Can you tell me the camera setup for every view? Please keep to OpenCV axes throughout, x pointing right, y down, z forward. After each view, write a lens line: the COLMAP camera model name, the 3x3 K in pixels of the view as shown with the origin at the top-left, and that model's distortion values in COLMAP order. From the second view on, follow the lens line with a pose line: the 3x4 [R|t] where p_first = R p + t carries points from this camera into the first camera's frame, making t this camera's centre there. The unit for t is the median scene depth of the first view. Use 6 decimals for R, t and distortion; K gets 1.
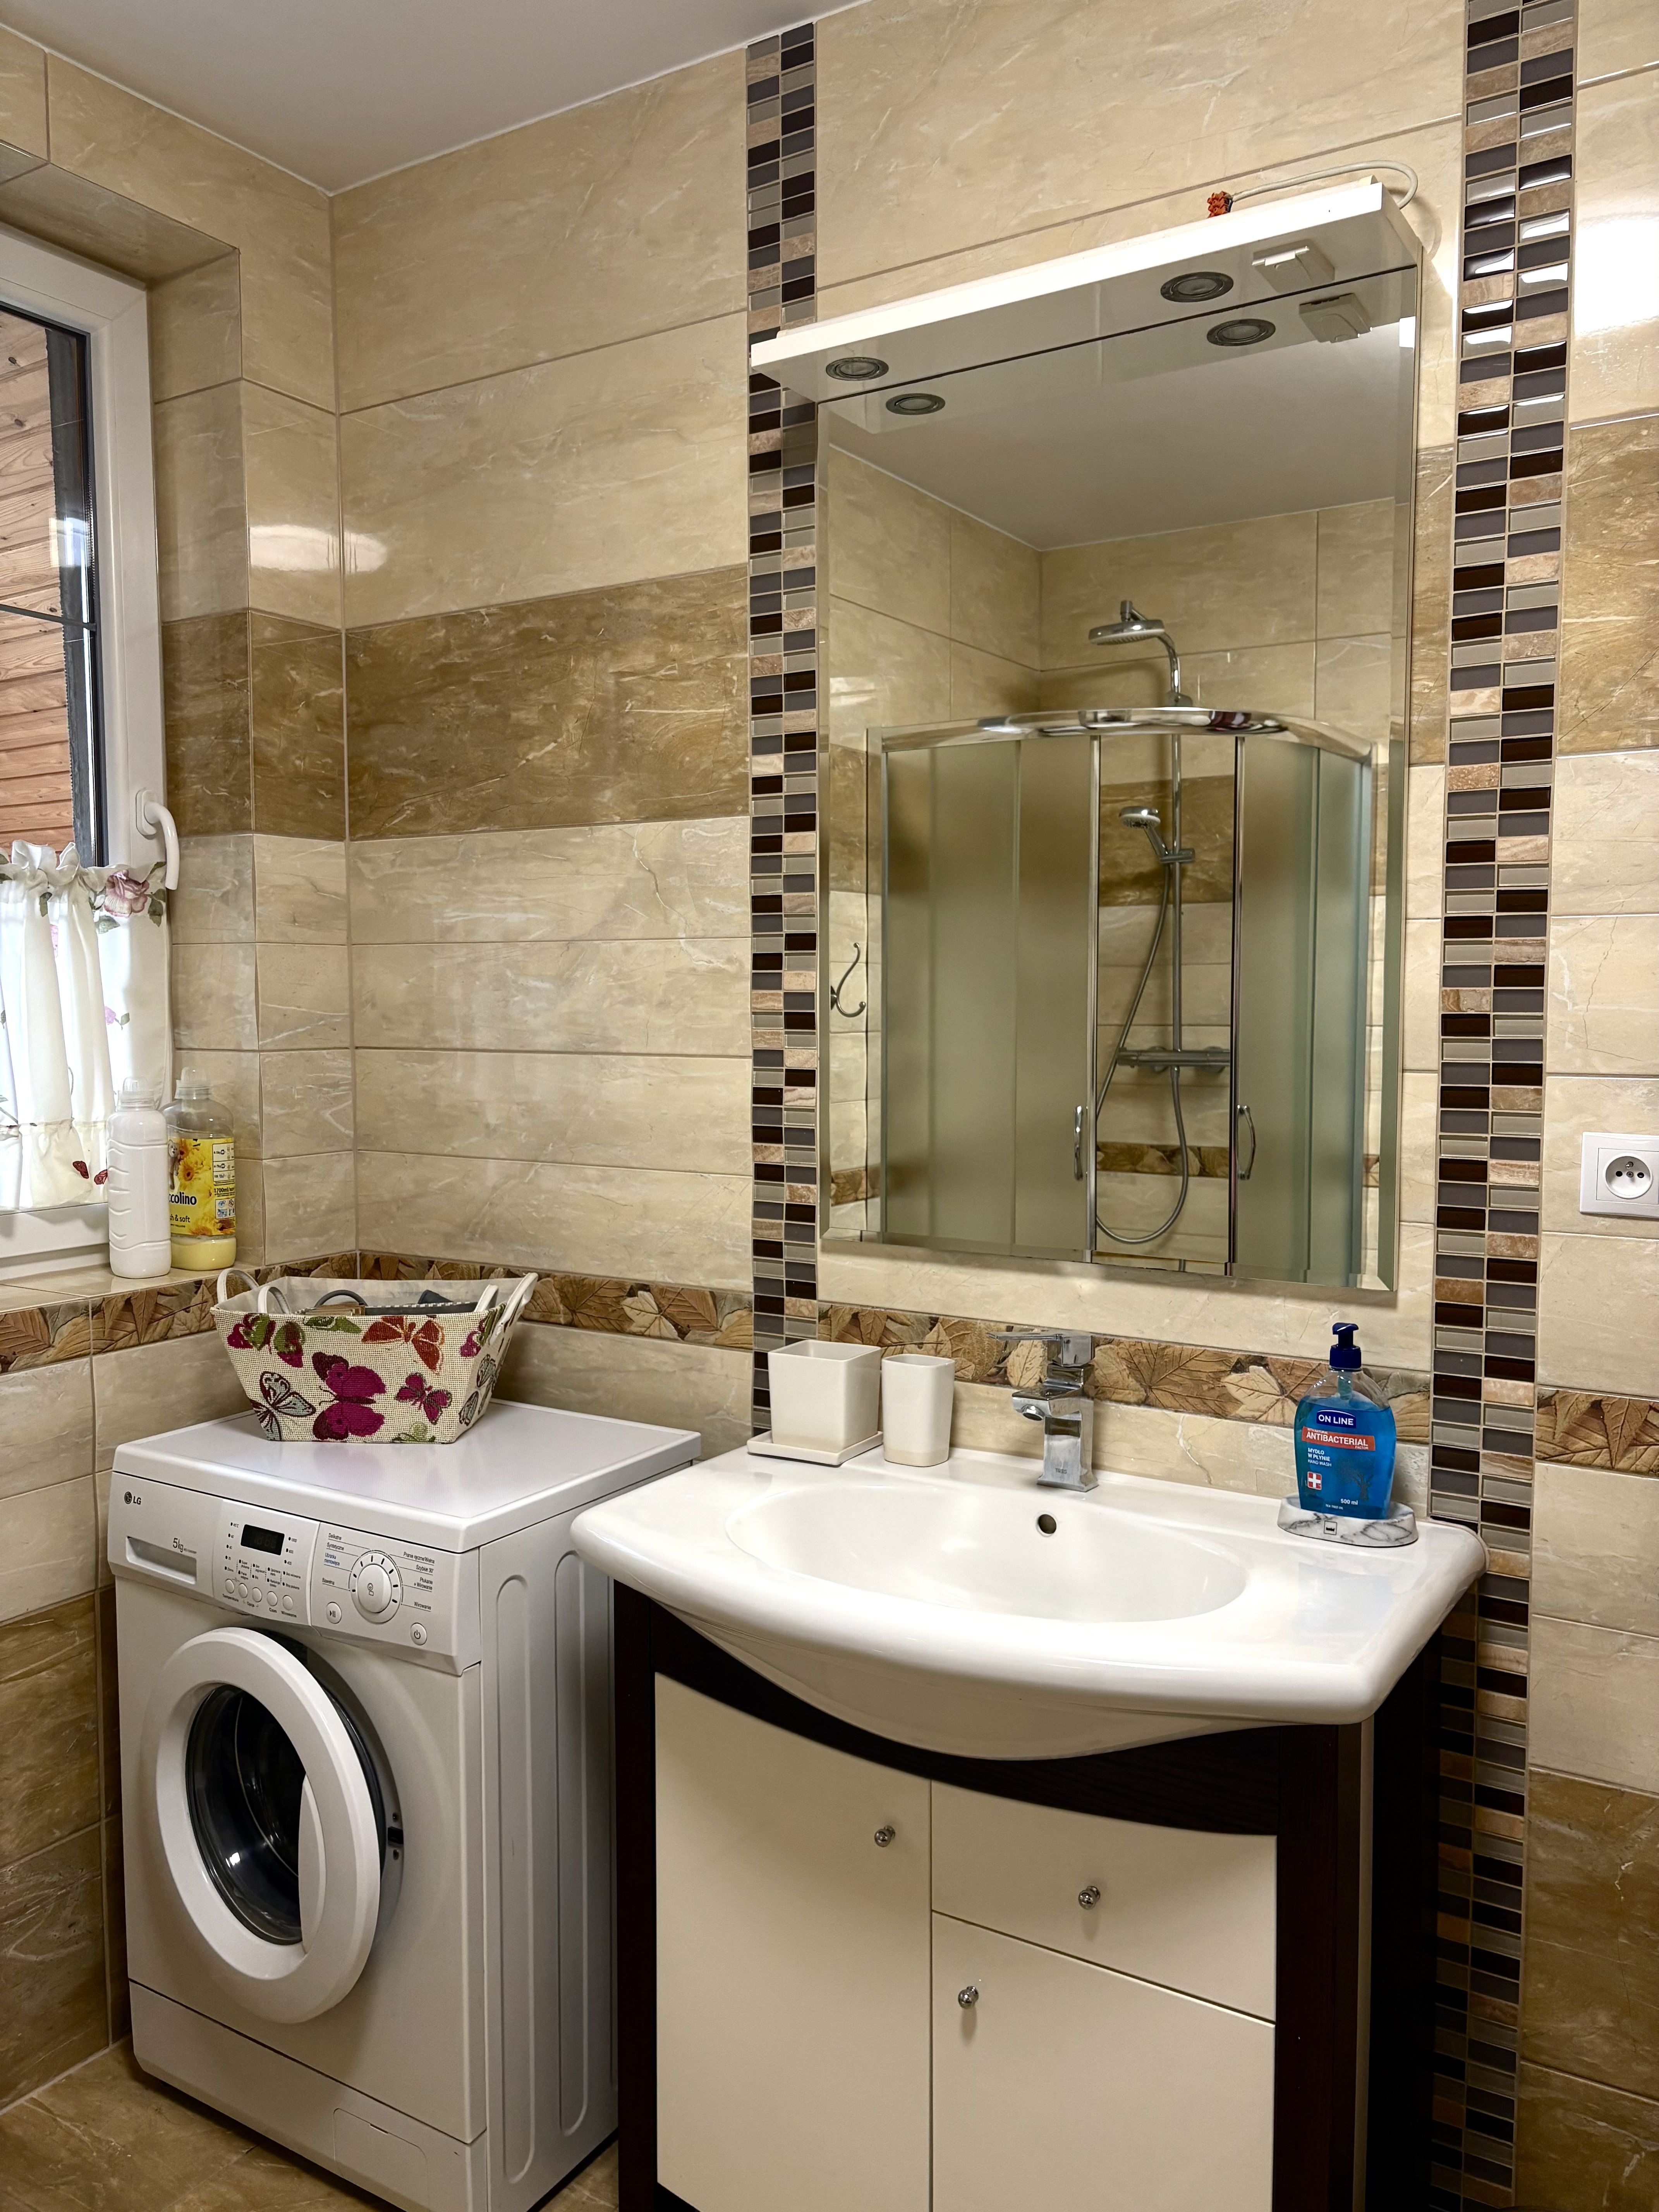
lens RADIAL K [[1623.0, 0, 829.5], [0, 1623.0, 1106.0], [0, 0, 1]] dist [0.000727, -0.004663]
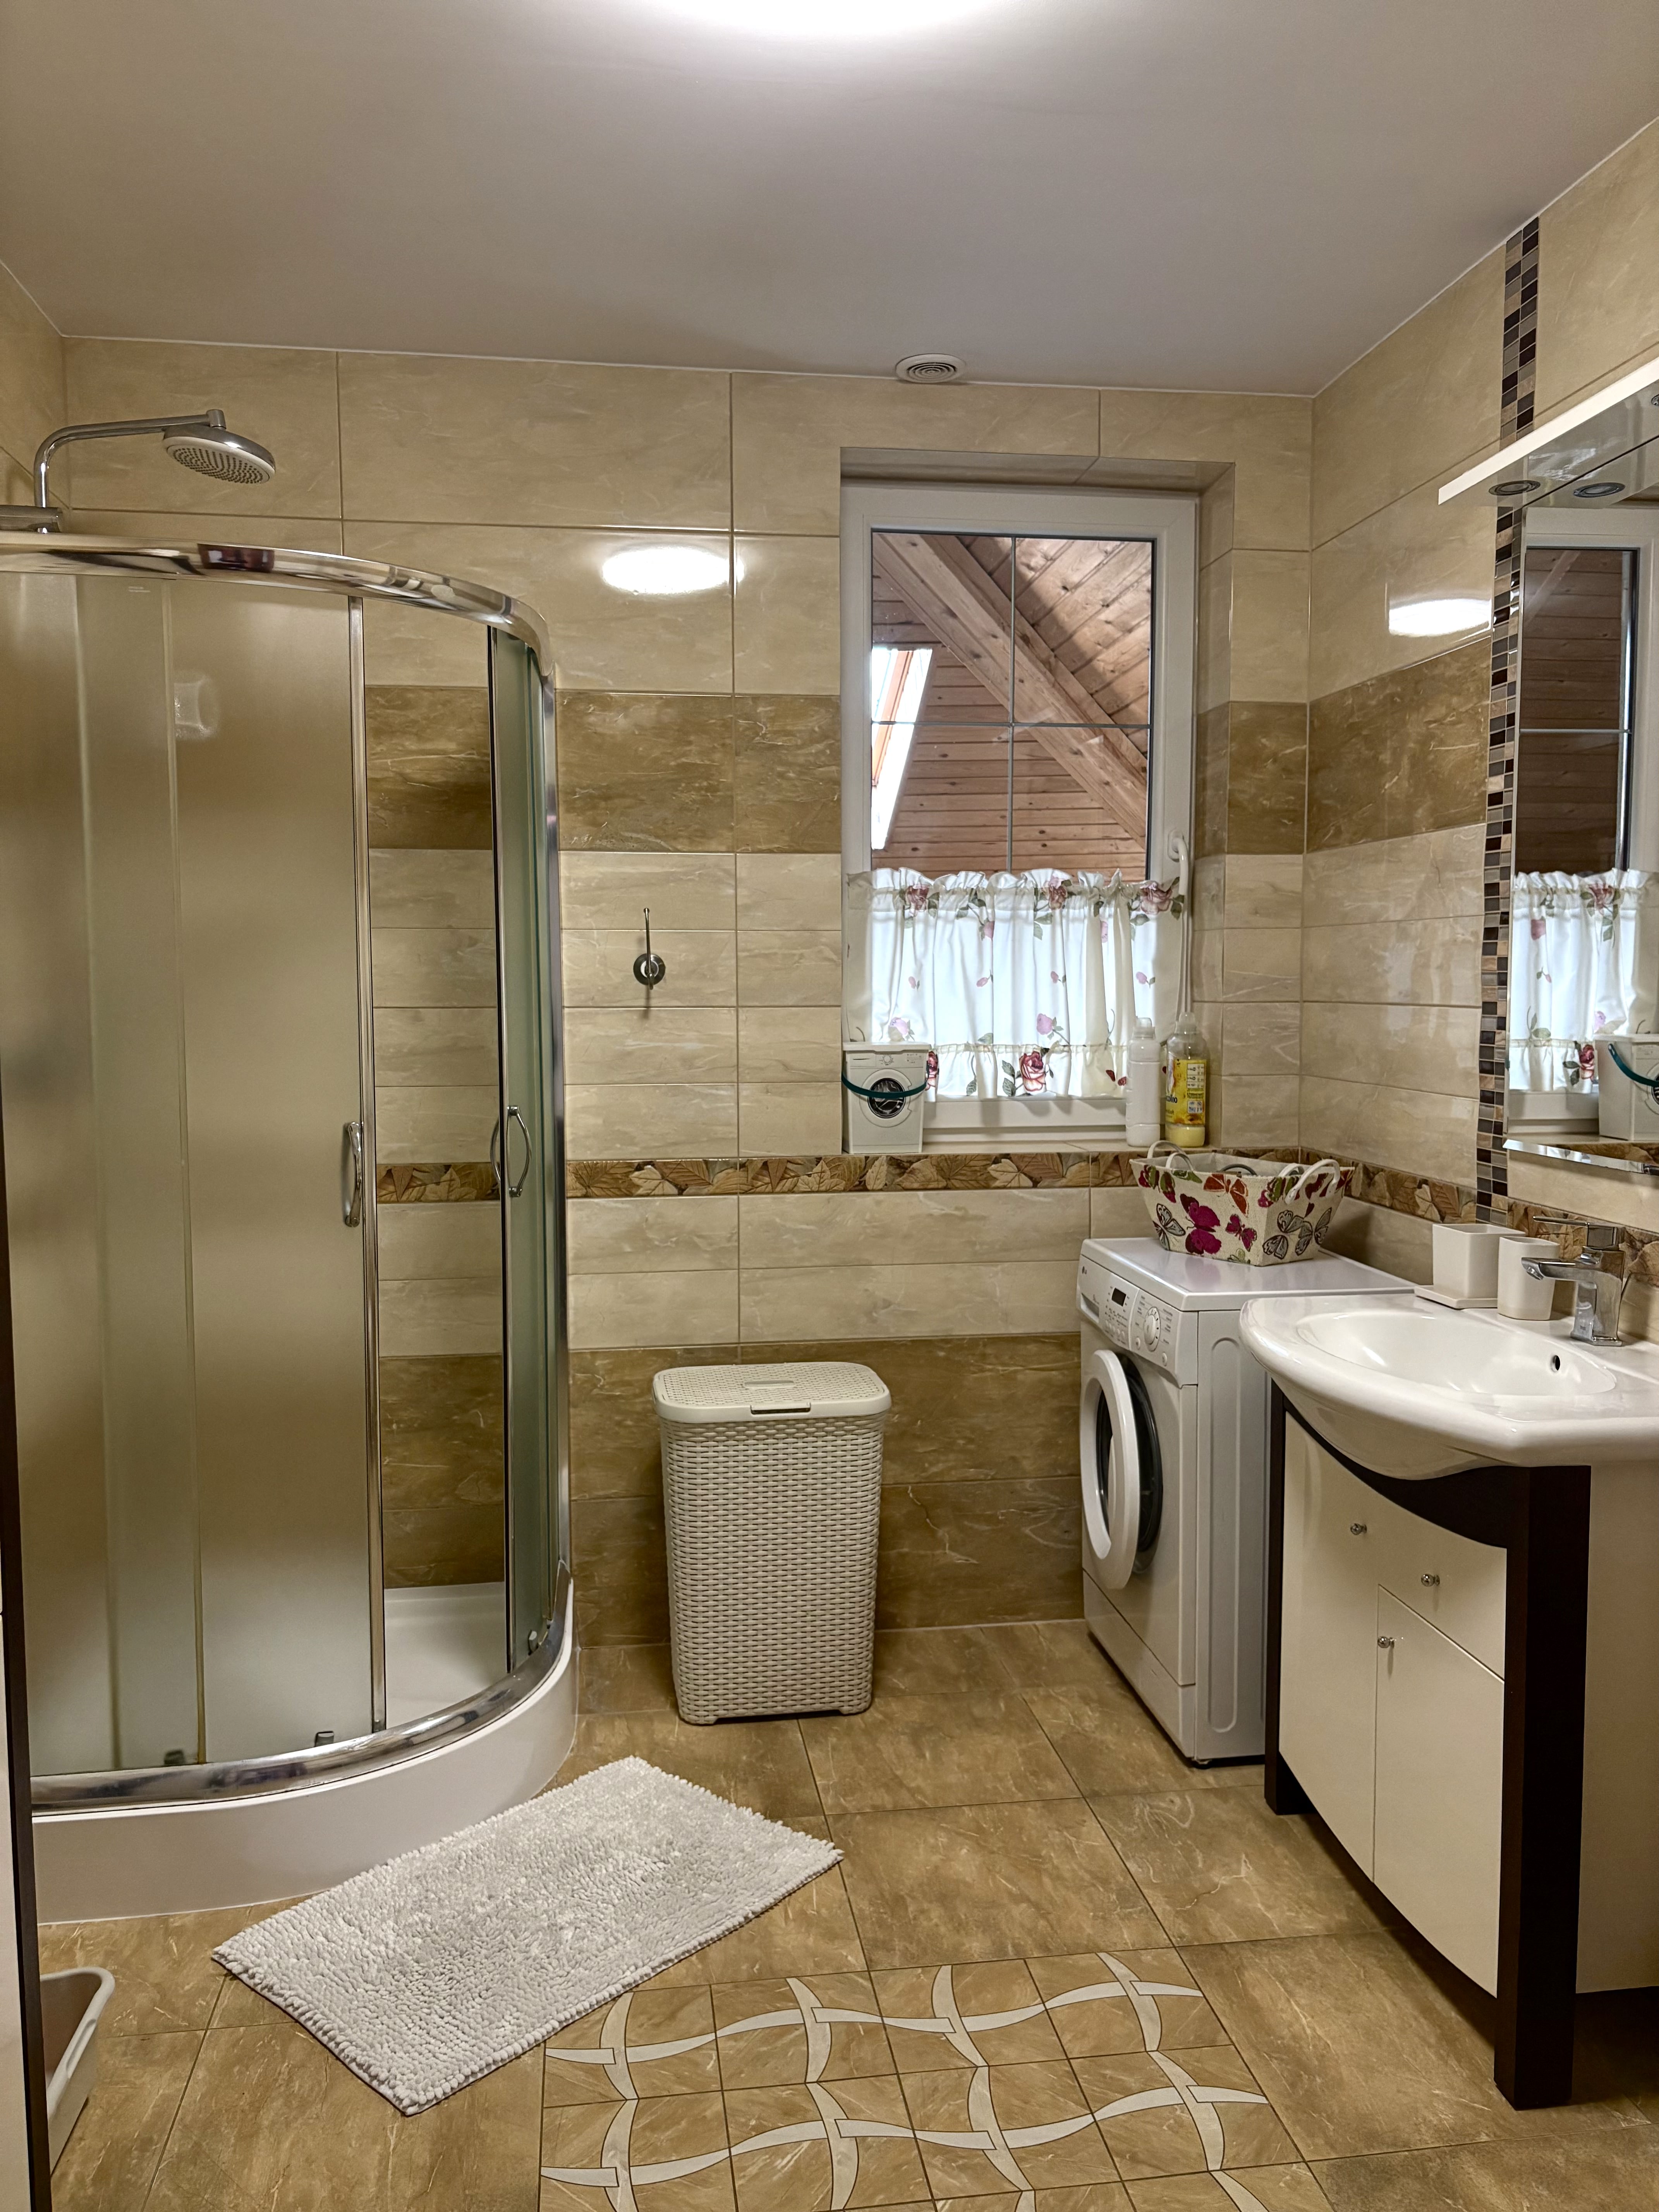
lens RADIAL K [[1626.1, 0, 829.5], [0, 1626.1, 1106.0], [0, 0, 1]] dist [-0.055091, -0.005638]
pose [[0.627956, 0.056778, -0.776175, 0.605627], [-0.045923, 0.998301, 0.035873, 0.025299], [0.776893, 0.013118, 0.629496, -0.214502]]
